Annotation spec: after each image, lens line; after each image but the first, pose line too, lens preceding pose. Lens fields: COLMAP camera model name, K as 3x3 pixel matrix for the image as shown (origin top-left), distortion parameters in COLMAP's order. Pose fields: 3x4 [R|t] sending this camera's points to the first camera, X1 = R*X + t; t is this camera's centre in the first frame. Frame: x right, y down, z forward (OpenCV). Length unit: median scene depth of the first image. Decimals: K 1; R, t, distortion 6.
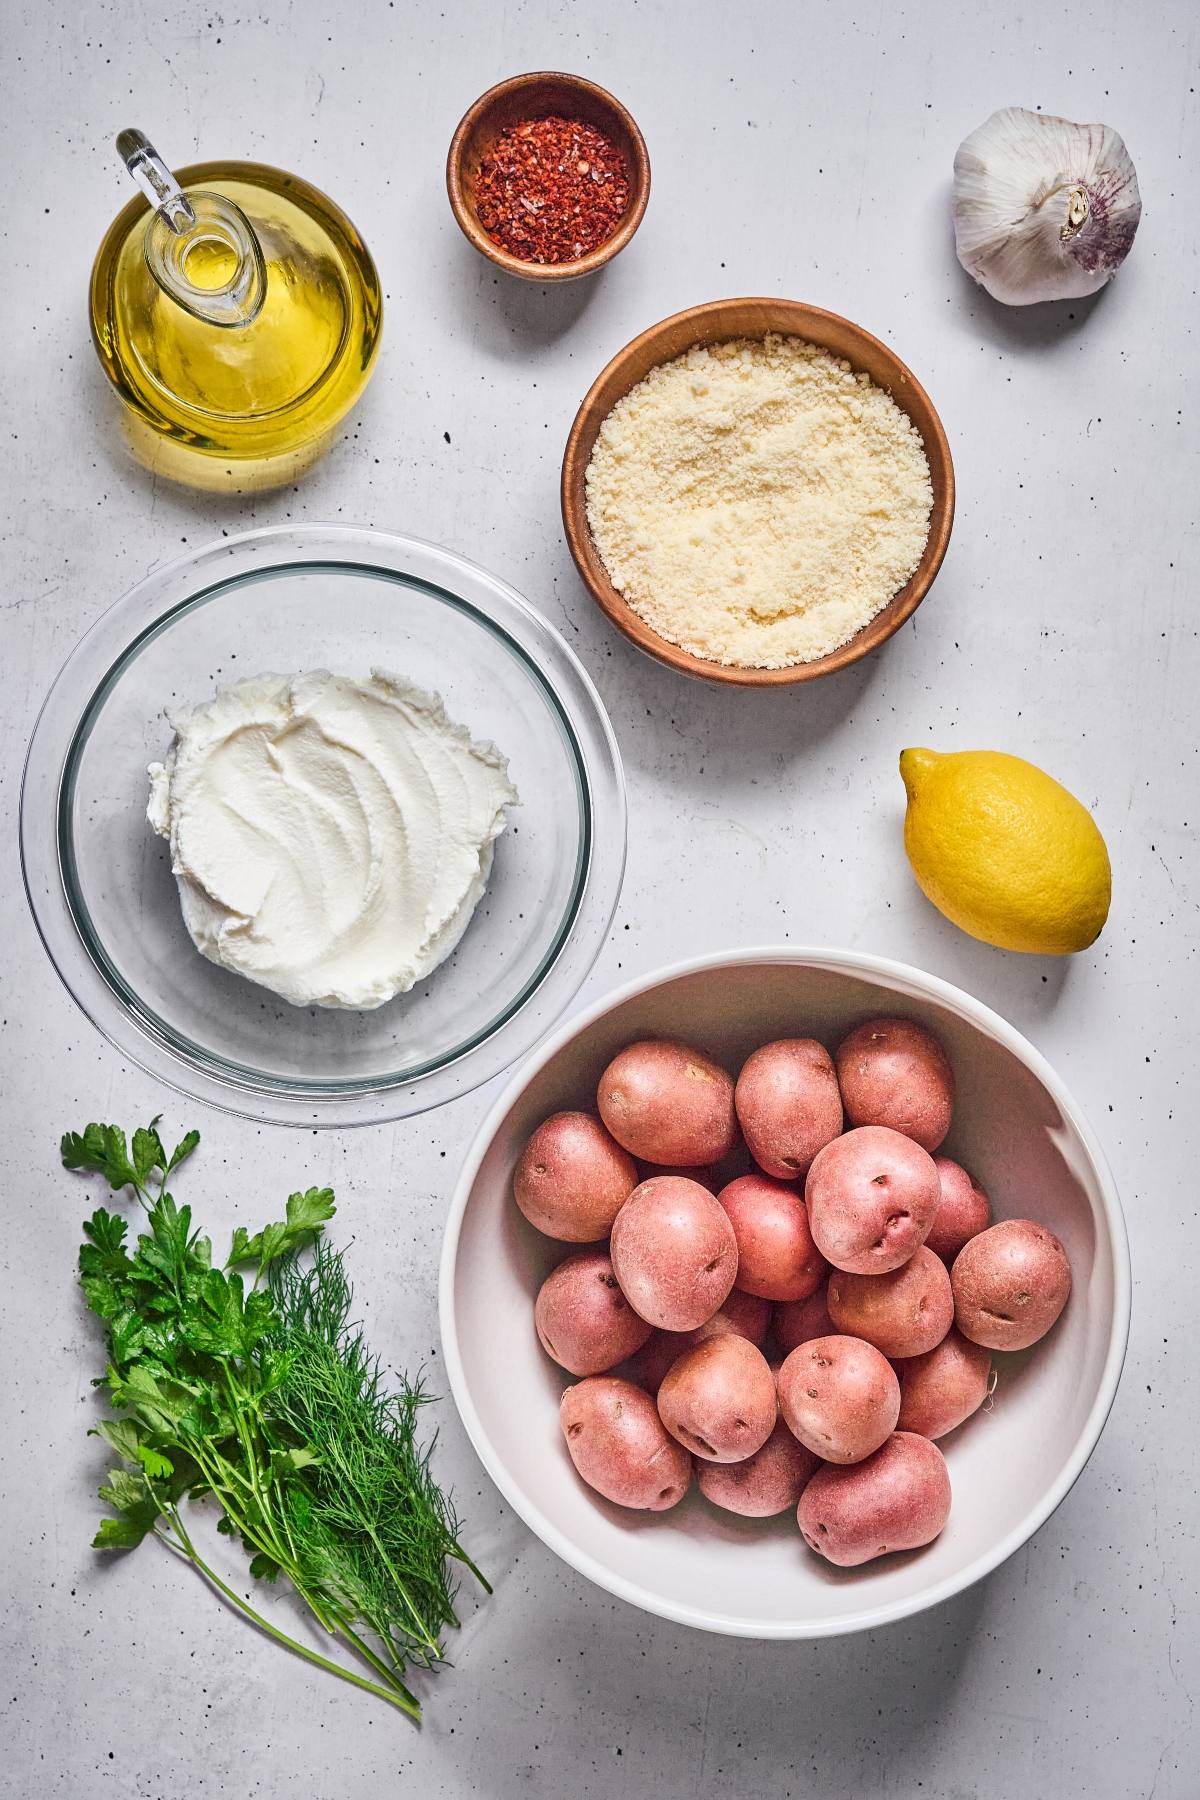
lens RADIAL K [[6103.9, 0, 594.5], [0, 6103.9, 901.8], [0, 0, 1]] dist [0.777111, 0.000000]
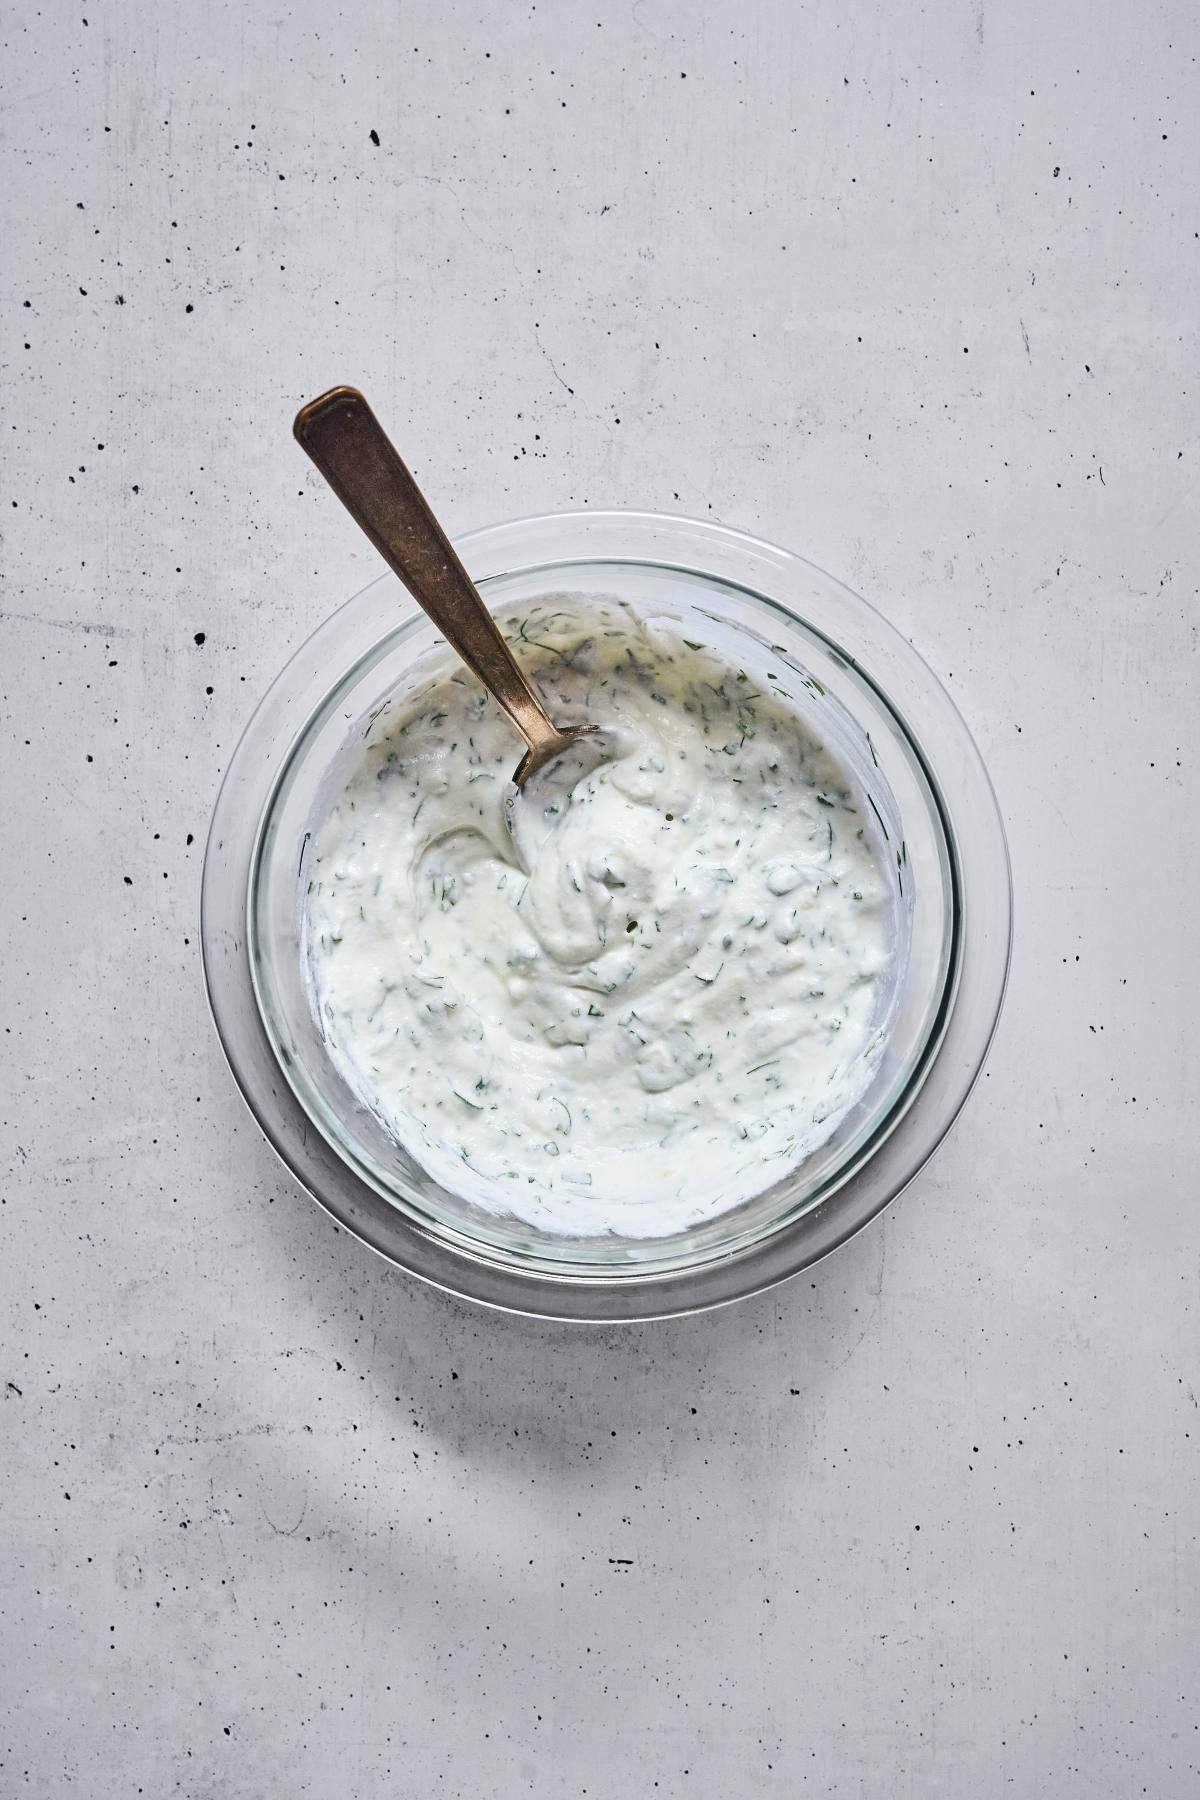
lens RADIAL K [[6103.9, 0, 599.8], [0, 6103.9, 899.7], [0, 0, 1]] dist [0.777111, 0.000000]
pose [[0.996970, -0.077722, -0.003058, -0.001980], [0.077764, 0.996817, 0.017560, 0.004213], [0.001684, -0.017744, 0.999841, 0.258223]]
